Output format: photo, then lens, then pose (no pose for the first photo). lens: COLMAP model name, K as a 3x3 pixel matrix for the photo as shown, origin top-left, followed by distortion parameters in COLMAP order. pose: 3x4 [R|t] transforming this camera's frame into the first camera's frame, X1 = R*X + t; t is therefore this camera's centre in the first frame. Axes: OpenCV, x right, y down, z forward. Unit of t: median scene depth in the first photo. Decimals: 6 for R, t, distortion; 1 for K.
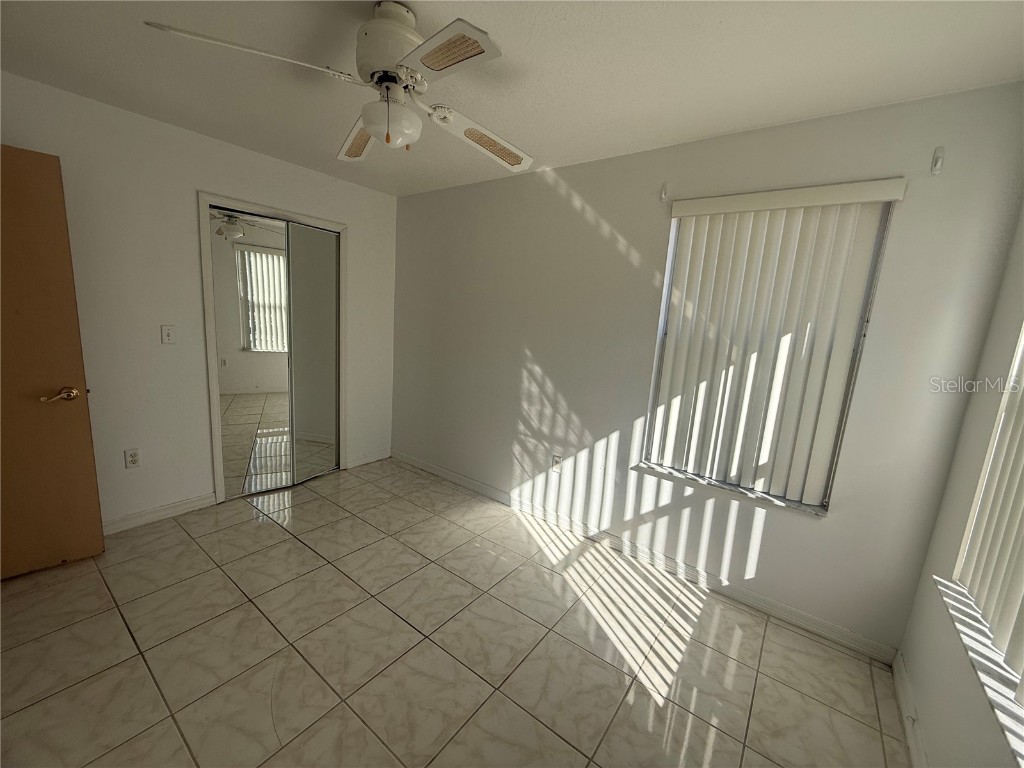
lens RADIAL K [[406.3, 0, 511.0], [0, 406.3, 383.1], [0, 0, 1]] dist [0.001596, -0.001542]
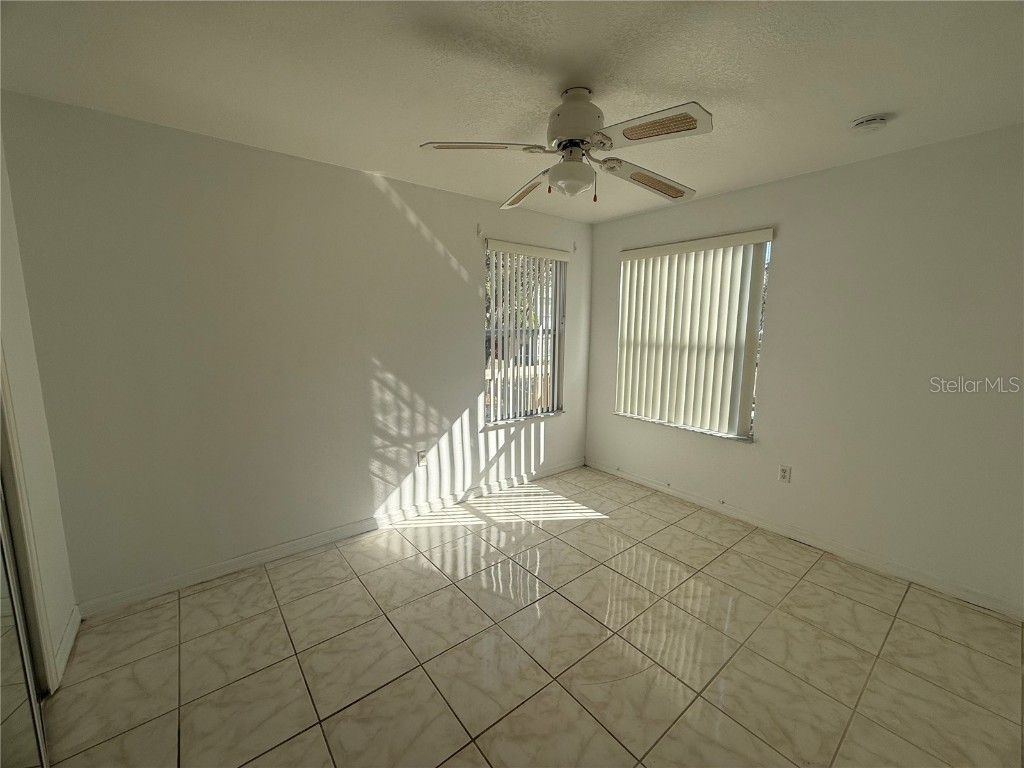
lens RADIAL K [[406.3, 0, 509.5], [0, 406.3, 383.3], [0, 0, 1]] dist [0.001596, -0.001542]
pose [[0.250789, -0.197770, 0.947624, -0.869855], [0.174205, 0.972148, 0.156785, -0.132550], [-0.952238, 0.125761, 0.278256, 0.485180]]
